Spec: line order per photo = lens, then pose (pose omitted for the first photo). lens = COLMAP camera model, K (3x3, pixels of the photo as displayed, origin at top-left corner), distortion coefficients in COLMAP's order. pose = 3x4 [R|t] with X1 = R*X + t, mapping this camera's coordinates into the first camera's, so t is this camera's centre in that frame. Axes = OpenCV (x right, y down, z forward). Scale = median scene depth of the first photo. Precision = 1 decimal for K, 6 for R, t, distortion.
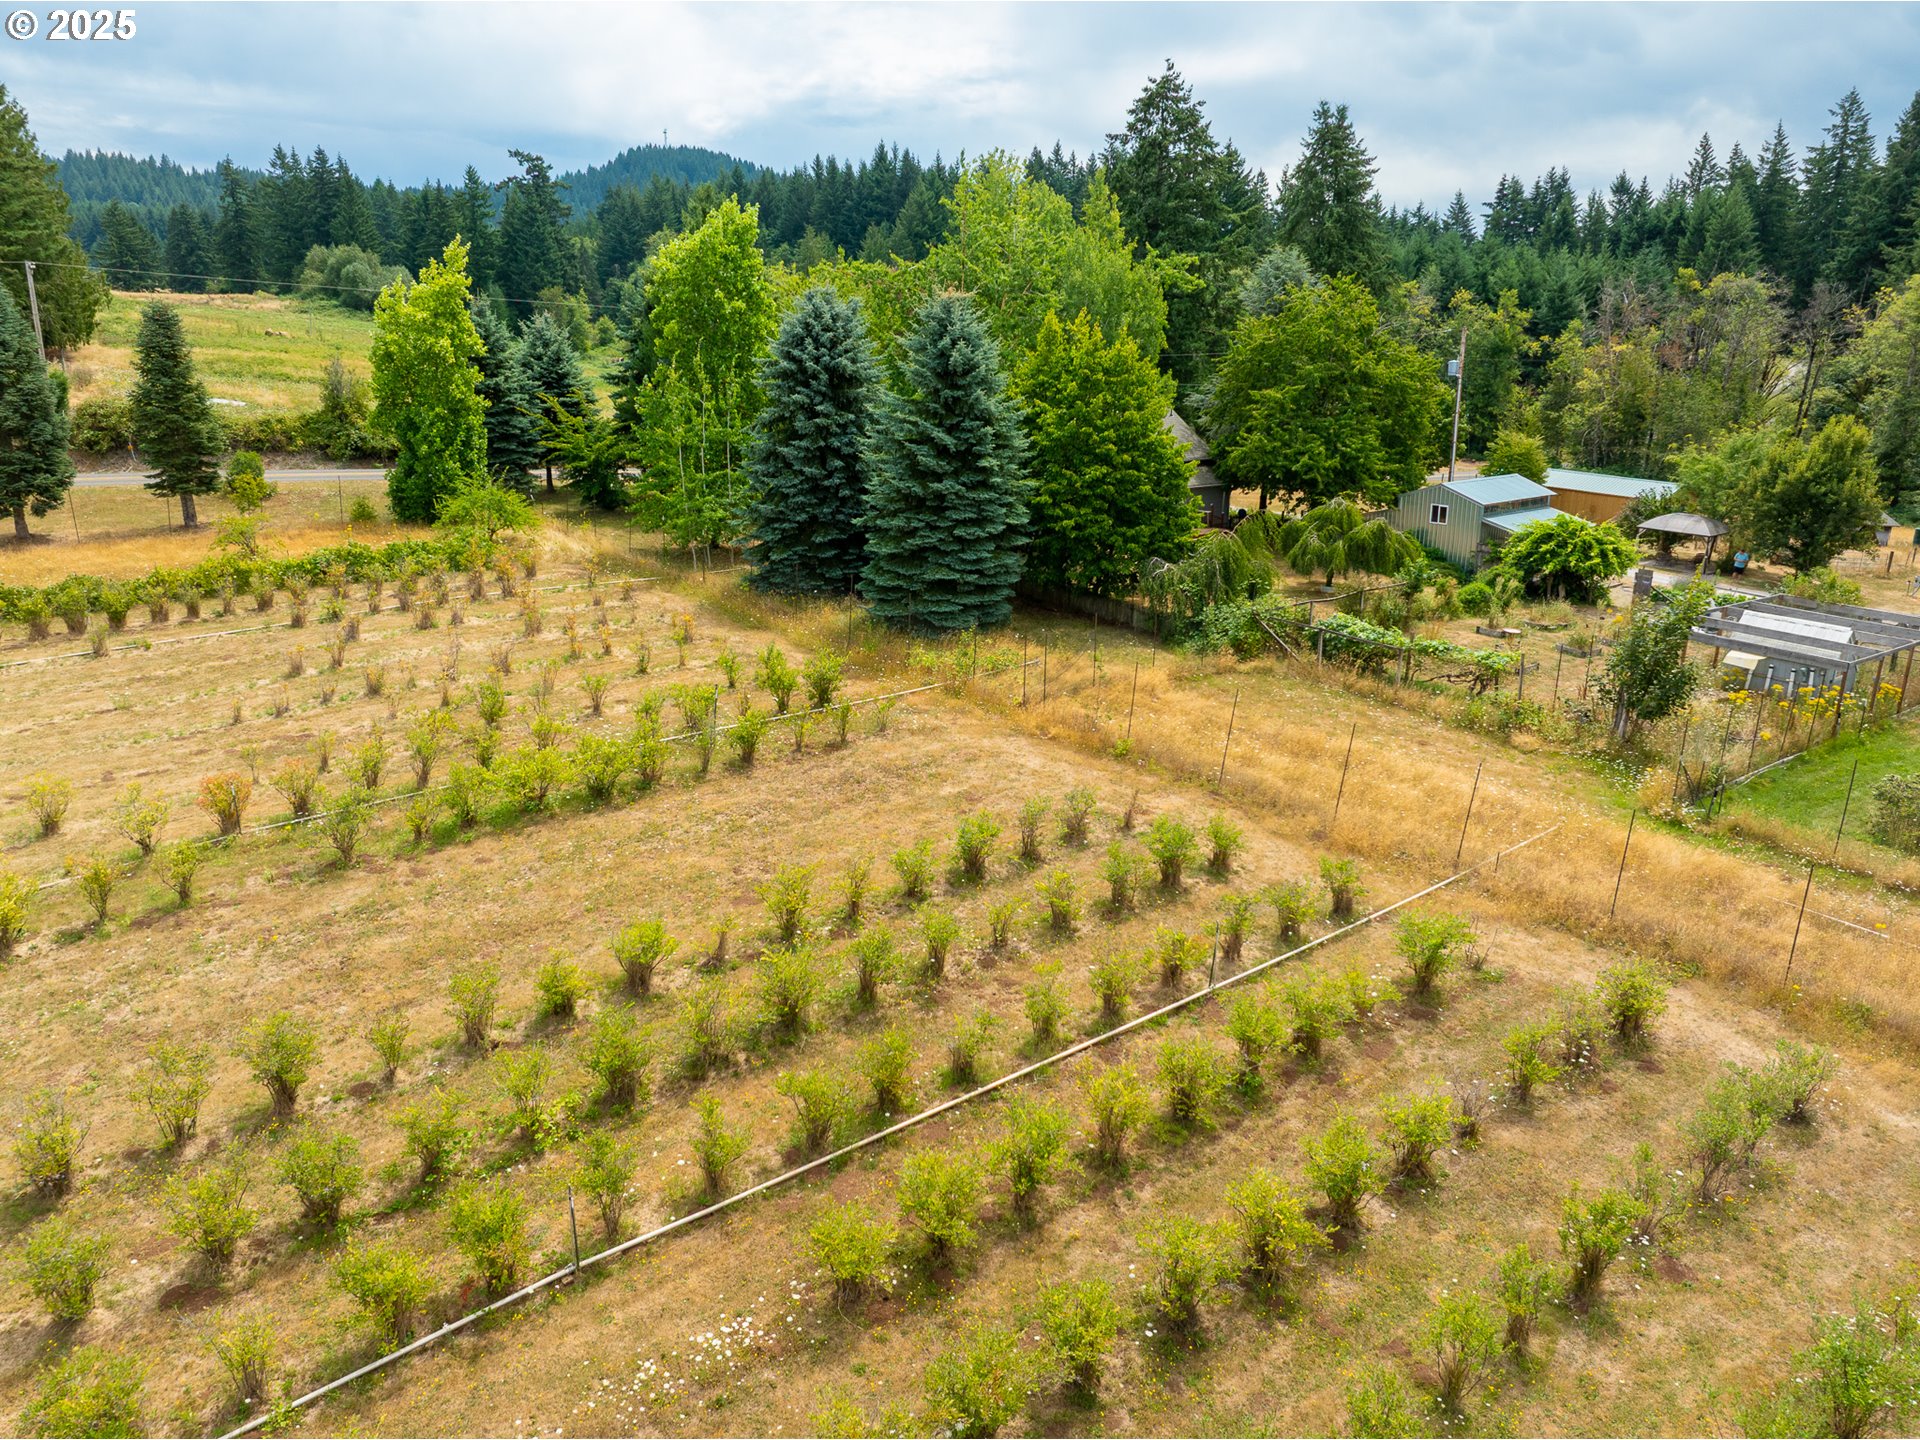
lens RADIAL K [[1313.2, 0, 971.5], [0, 1313.2, 731.8], [0, 0, 1]] dist [-0.055324, 0.028215]
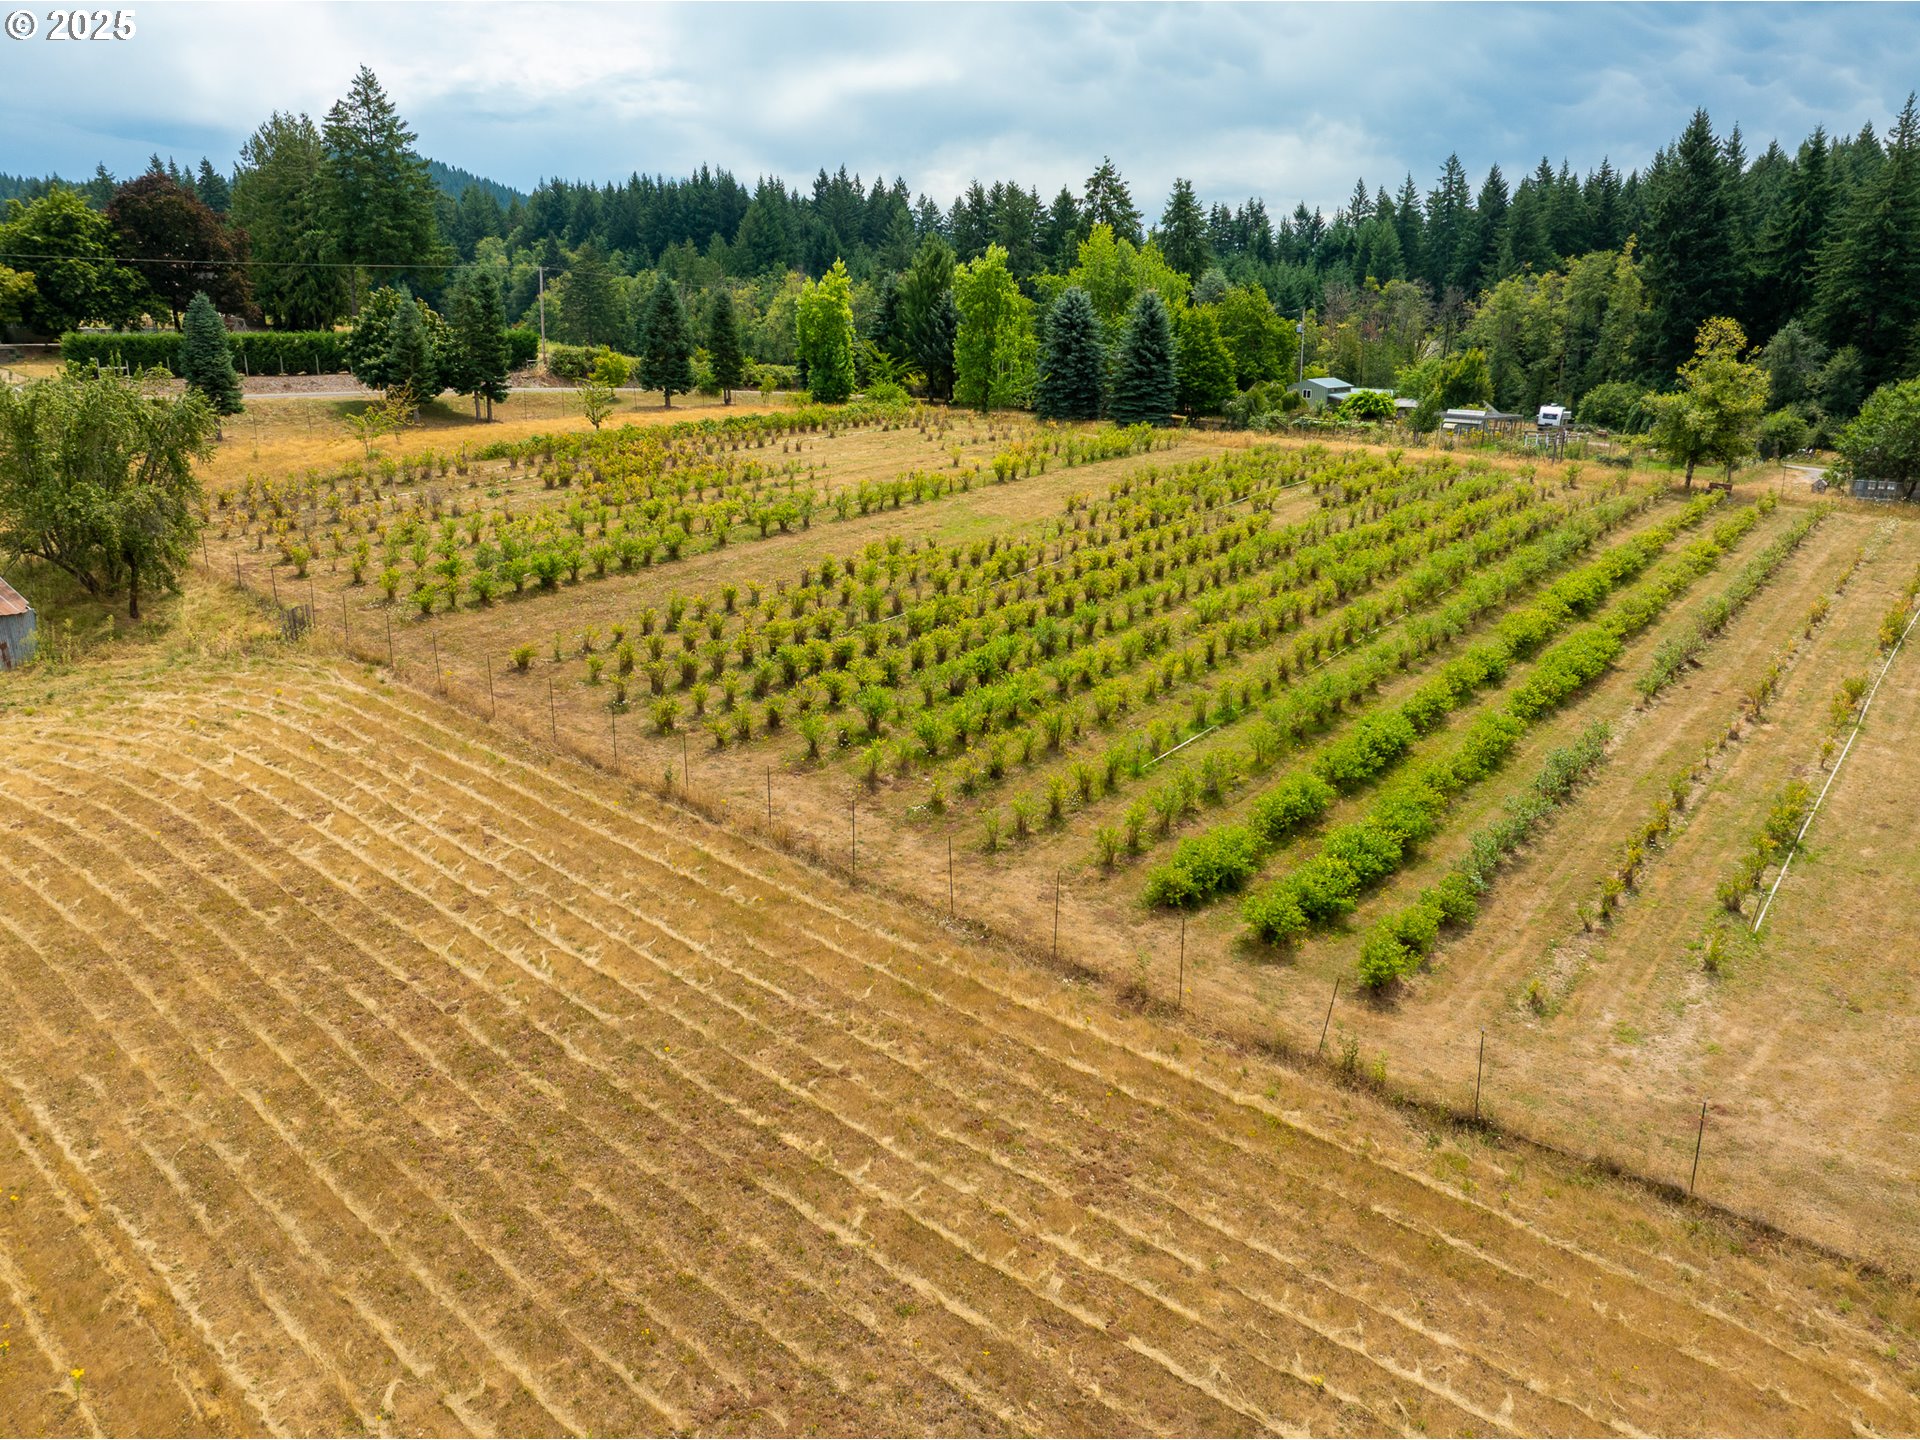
lens RADIAL K [[1313.2, 0, 956.8], [0, 1313.2, 722.8], [0, 0, 1]] dist [-0.055324, 0.028215]
pose [[0.974426, -0.066410, 0.214670, -0.316423], [0.068032, 0.997683, -0.000167, 0.151068], [-0.214161, 0.014767, 0.976687, -0.437109]]
